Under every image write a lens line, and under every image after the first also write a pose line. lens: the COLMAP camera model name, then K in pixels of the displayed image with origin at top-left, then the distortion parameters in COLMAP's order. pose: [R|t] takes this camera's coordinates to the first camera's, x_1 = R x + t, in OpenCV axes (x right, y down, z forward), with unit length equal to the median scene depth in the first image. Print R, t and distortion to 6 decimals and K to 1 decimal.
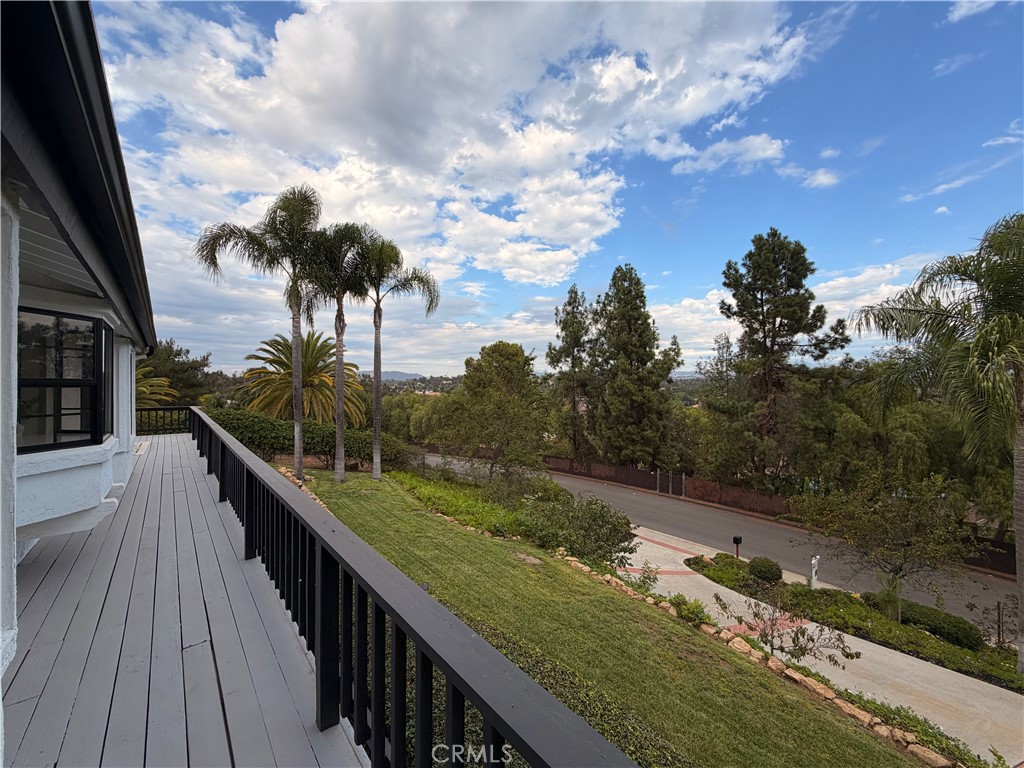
lens RADIAL K [[407.7, 0, 511.5], [0, 407.7, 383.1], [0, 0, 1]] dist [0.000337, 0.000348]
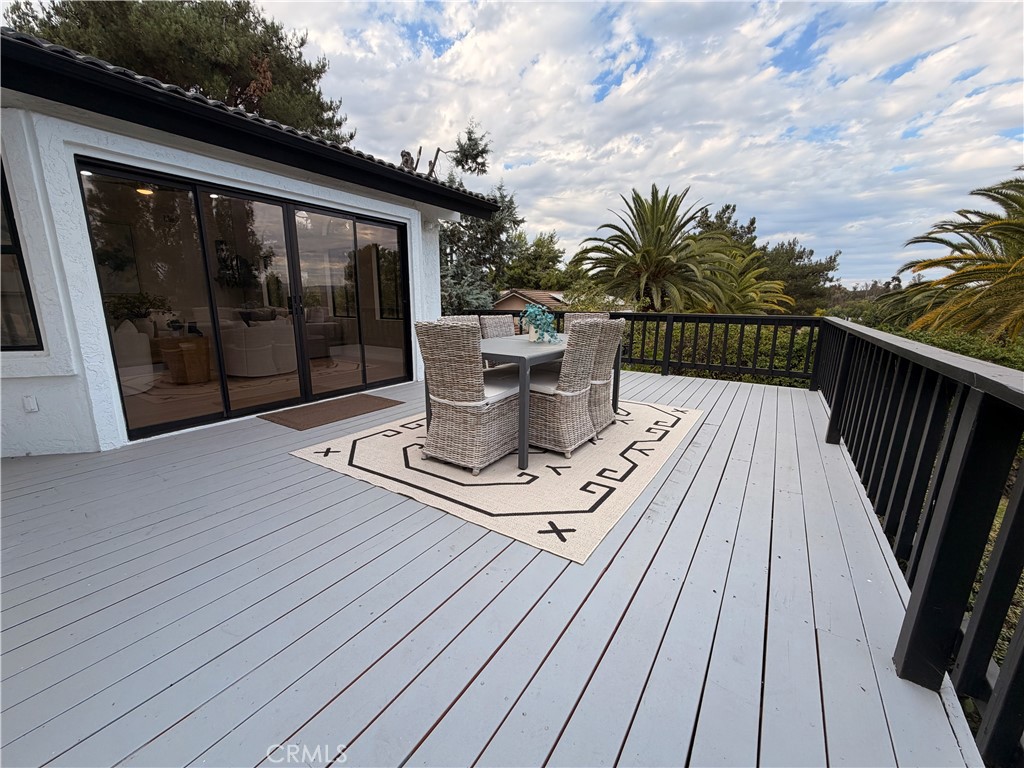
lens RADIAL K [[407.7, 0, 511.5], [0, 407.7, 383.1], [0, 0, 1]] dist [0.000337, 0.000348]
pose [[0.286507, 0.192775, -0.938484, -0.158064], [0.001449, 0.979460, 0.201635, 0.012566], [0.958077, -0.059130, 0.280343, 0.191452]]
